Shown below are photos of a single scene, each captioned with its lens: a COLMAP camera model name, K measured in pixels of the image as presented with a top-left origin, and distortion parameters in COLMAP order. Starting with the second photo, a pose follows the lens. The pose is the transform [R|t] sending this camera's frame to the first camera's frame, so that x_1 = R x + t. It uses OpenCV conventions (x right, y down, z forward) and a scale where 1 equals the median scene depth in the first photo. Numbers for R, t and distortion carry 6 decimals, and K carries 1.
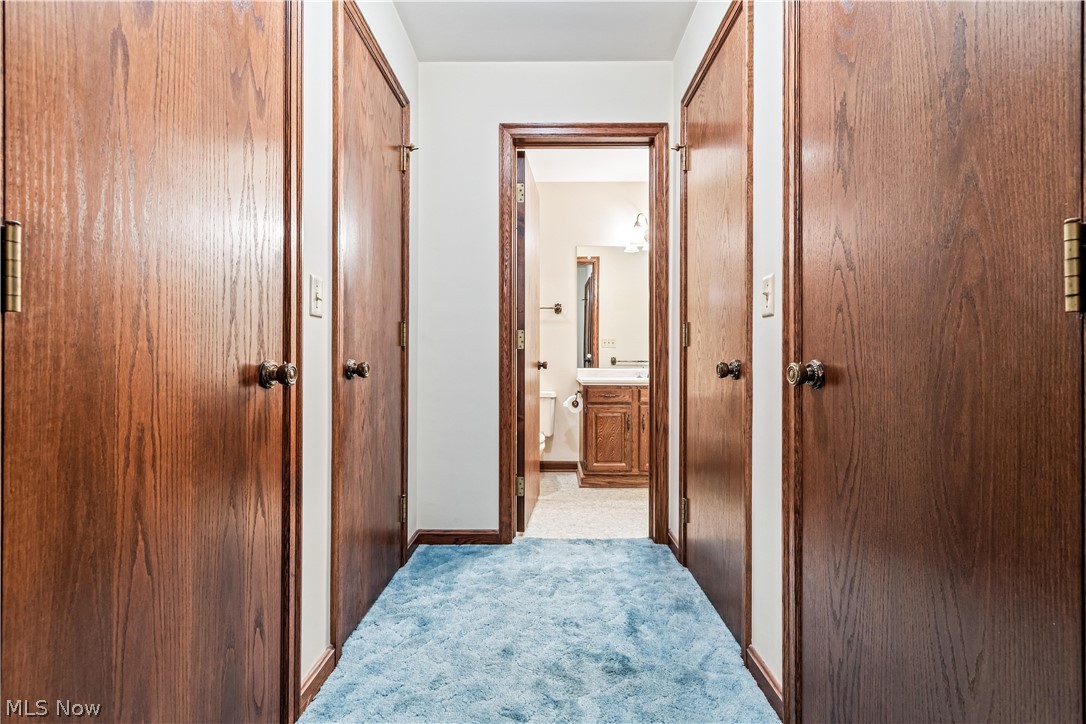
lens RADIAL K [[481.4, 0, 542.0], [0, 481.4, 371.4], [0, 0, 1]] dist [0.002645, 0.000662]
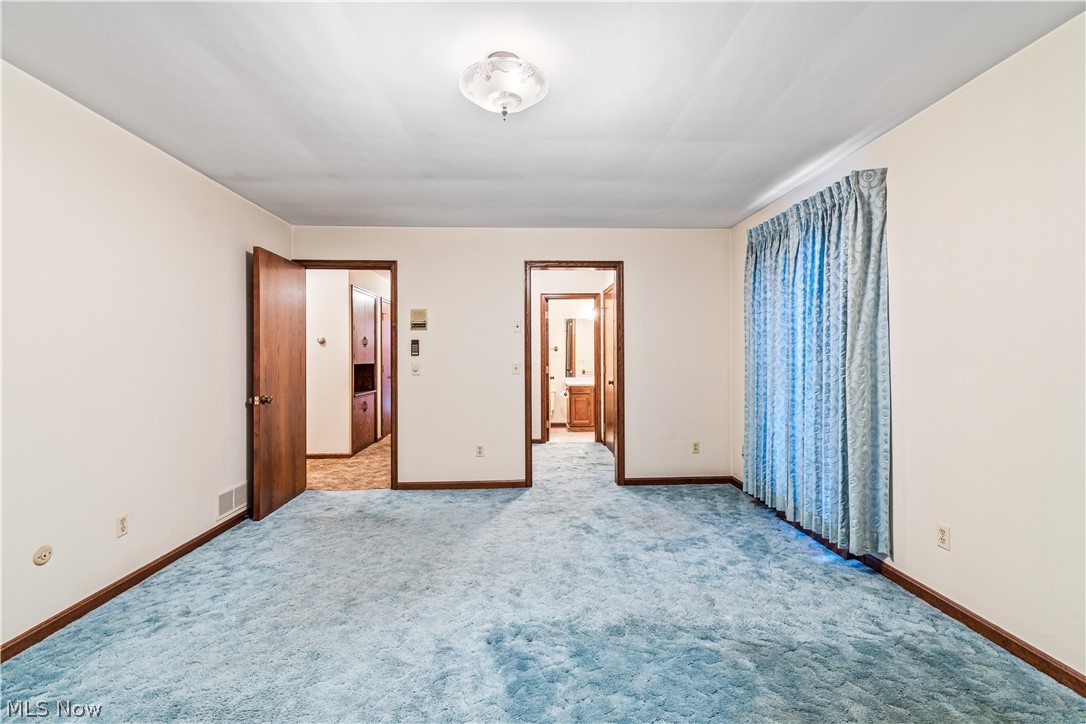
lens RADIAL K [[481.4, 0, 542.0], [0, 481.4, 371.4], [0, 0, 1]] dist [0.002645, 0.000662]
pose [[0.998716, -0.007967, 0.050039, -0.149809], [0.007978, 0.999968, -0.000018, -0.040182], [-0.050037, 0.000417, 0.998747, -1.219585]]
